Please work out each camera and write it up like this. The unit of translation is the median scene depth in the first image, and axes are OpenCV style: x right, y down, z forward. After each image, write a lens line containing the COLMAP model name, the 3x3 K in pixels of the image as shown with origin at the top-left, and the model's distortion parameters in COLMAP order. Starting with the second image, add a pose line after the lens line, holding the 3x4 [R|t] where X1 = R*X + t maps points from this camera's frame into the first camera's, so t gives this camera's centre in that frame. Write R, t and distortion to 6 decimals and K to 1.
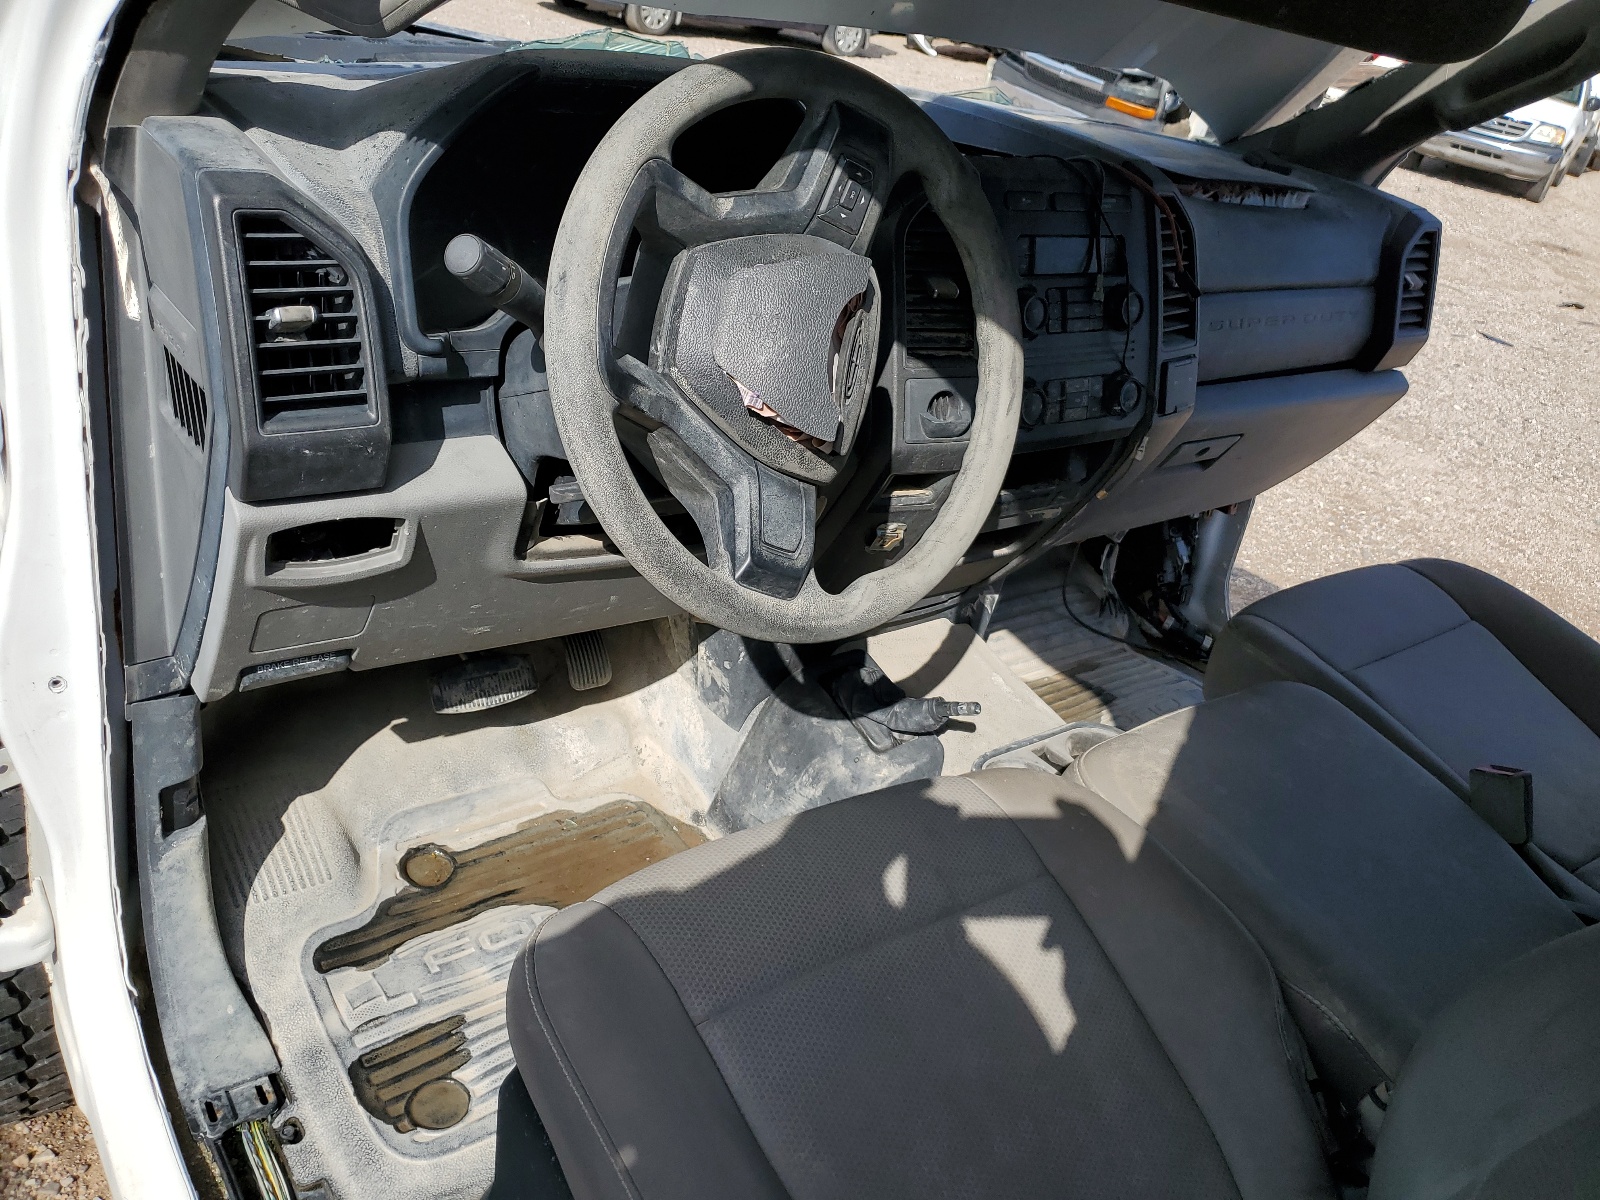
lens RADIAL K [[1224.9, 0, 800.5], [0, 1224.9, 604.2], [0, 0, 1]] dist [0.002306, 0.004442]
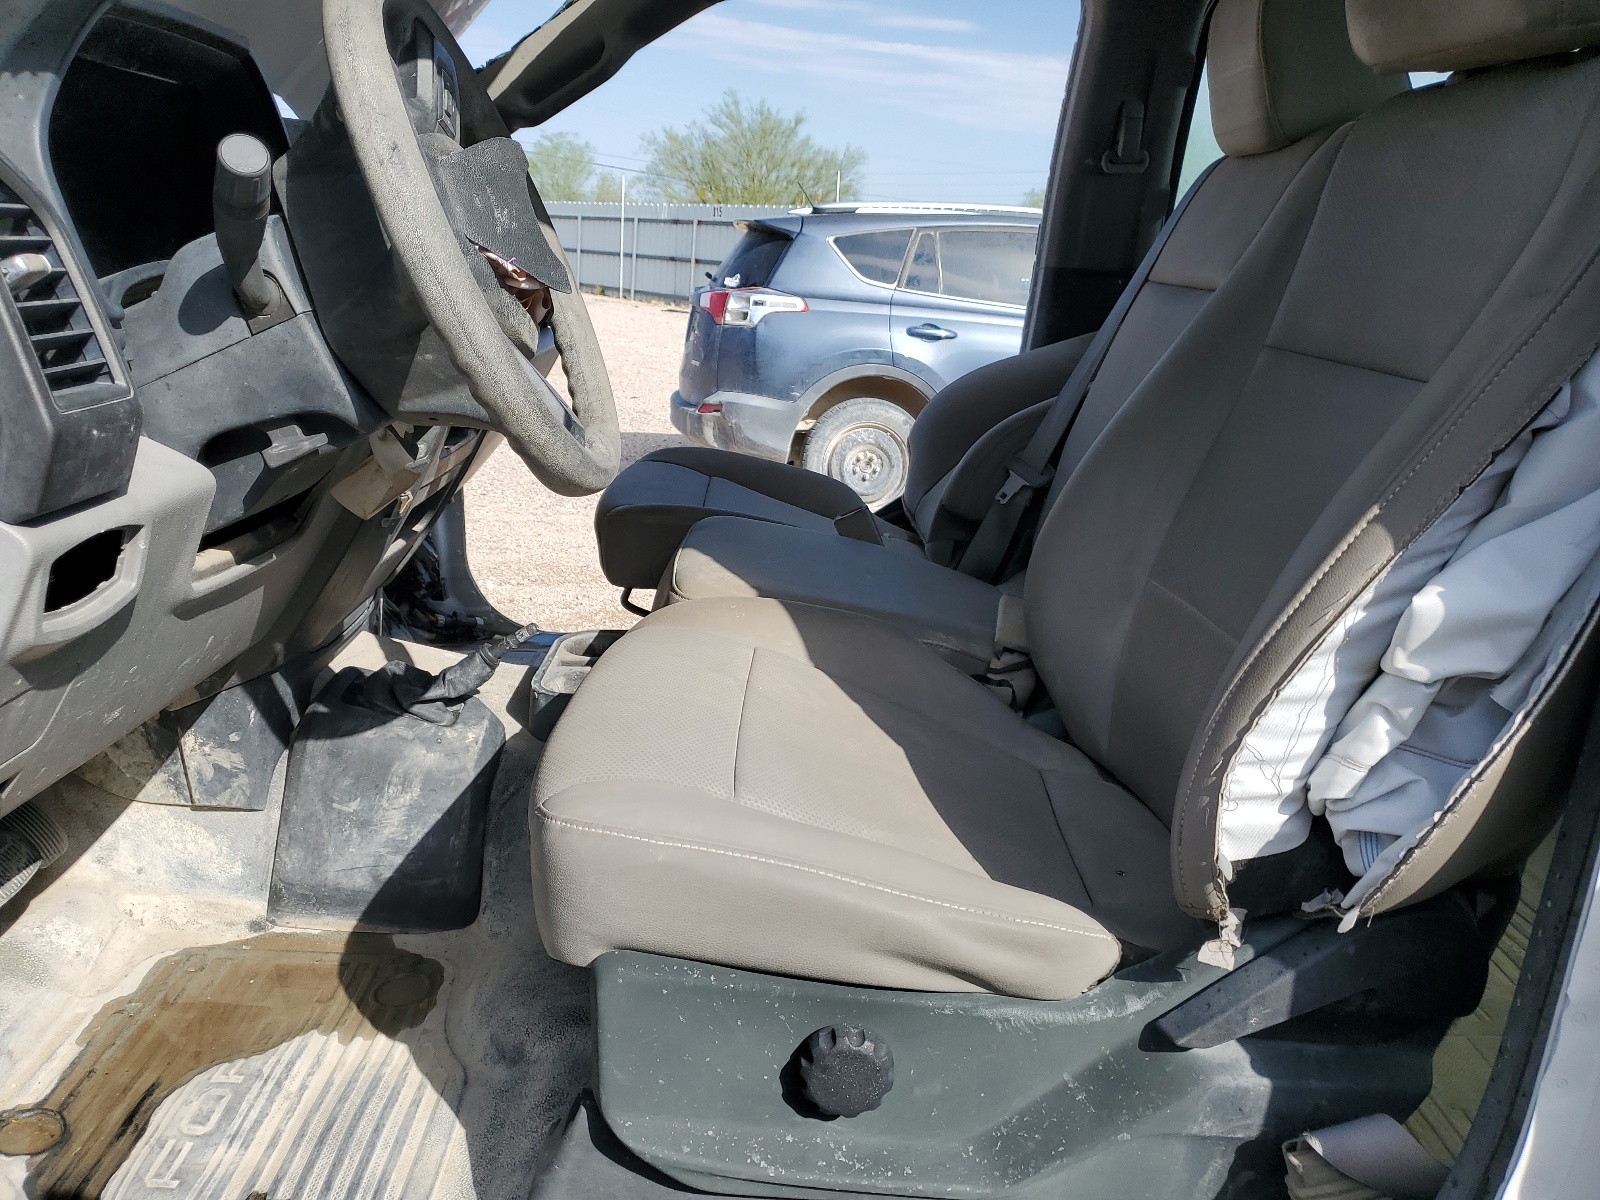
lens RADIAL K [[1224.9, 0, 797.6], [0, 1224.9, 597.5], [0, 0, 1]] dist [0.002306, 0.004442]
pose [[0.590935, -0.353028, 0.725374, -0.428749], [0.433162, 0.897405, 0.083872, 0.061083], [-0.680563, 0.264641, 0.683227, 0.087286]]
